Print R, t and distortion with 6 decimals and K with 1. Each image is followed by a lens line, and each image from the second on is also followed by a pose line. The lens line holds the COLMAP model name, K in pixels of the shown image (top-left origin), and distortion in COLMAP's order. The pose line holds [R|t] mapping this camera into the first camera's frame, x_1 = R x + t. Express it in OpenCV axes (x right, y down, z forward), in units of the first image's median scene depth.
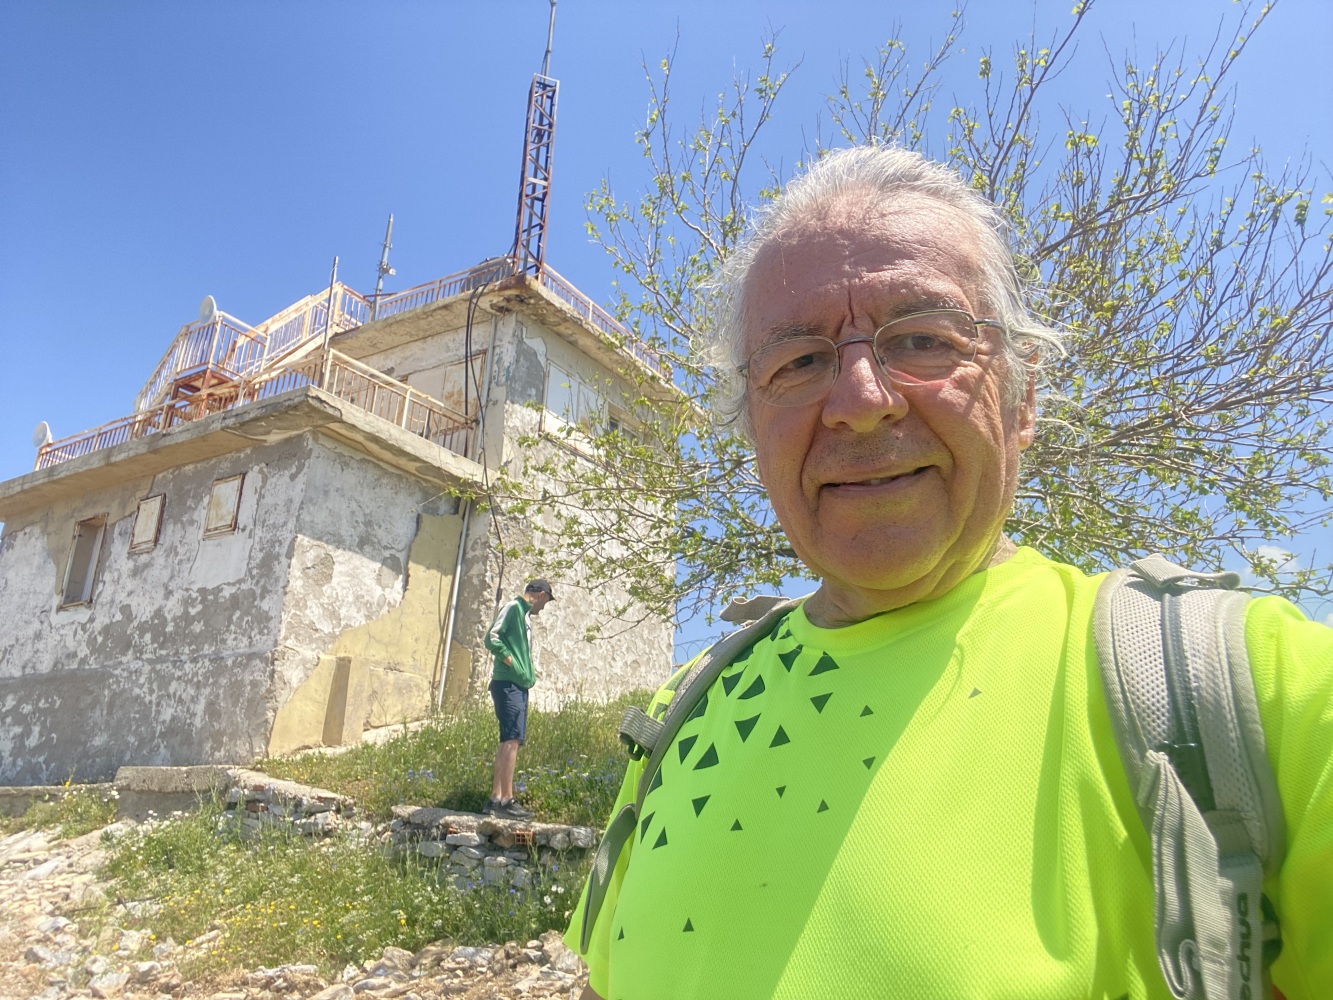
lens RADIAL K [[918.1, 0, 666.5], [0, 918.1, 500.0], [0, 0, 1]] dist [0.062742, -0.061360]
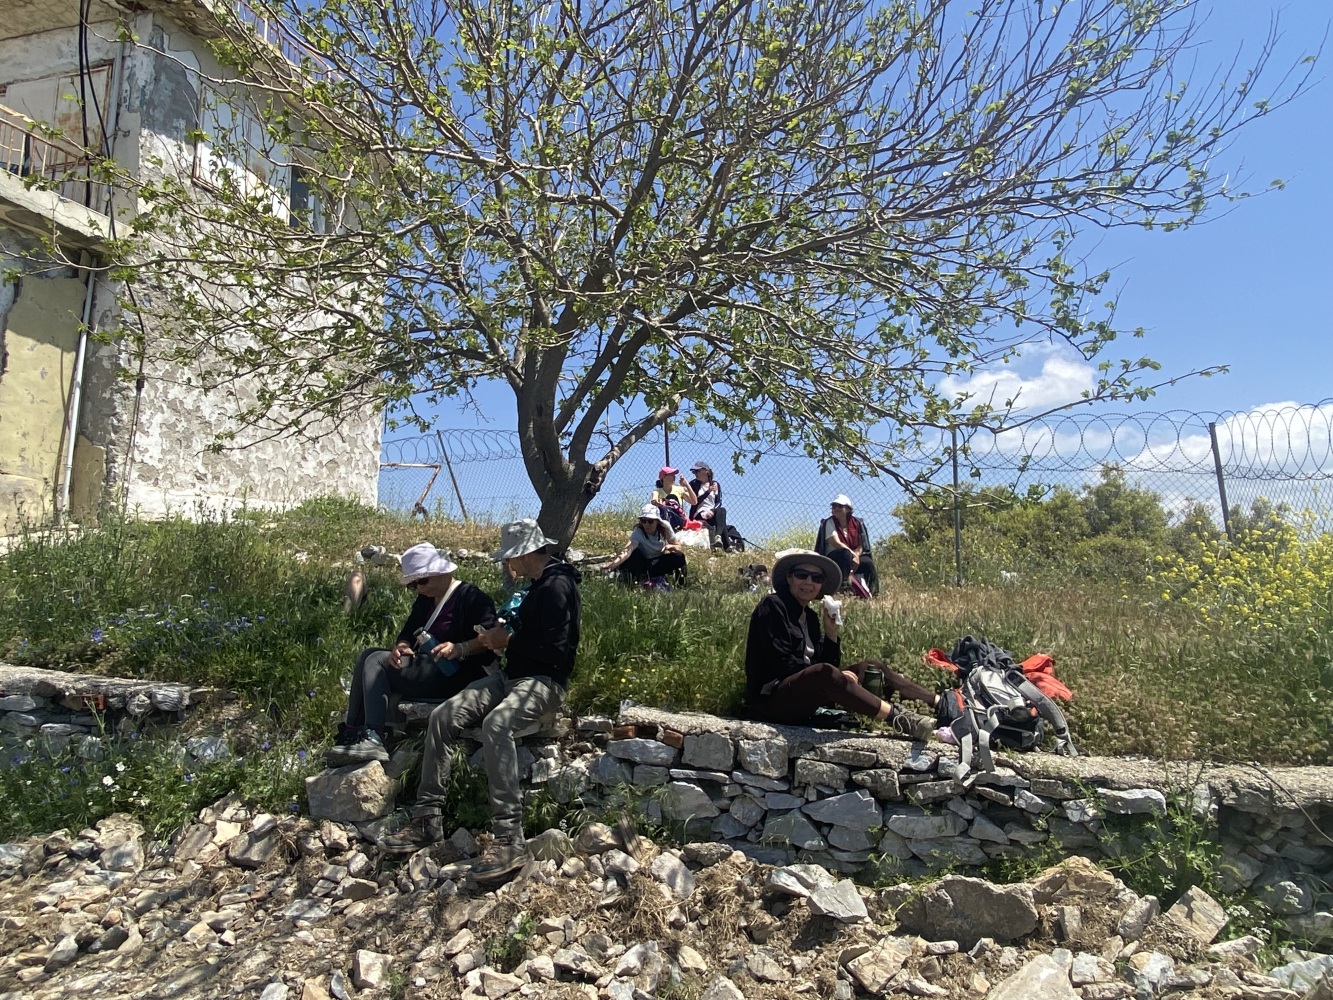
lens RADIAL K [[913.1, 0, 666.5], [0, 913.1, 500.0], [0, 0, 1]] dist [0.070365, -0.075179]
pose [[0.968272, 0.003358, 0.249874, 0.068609], [-0.060931, 0.972903, 0.223038, -0.007967], [-0.242355, -0.231187, 0.942240, 0.087283]]
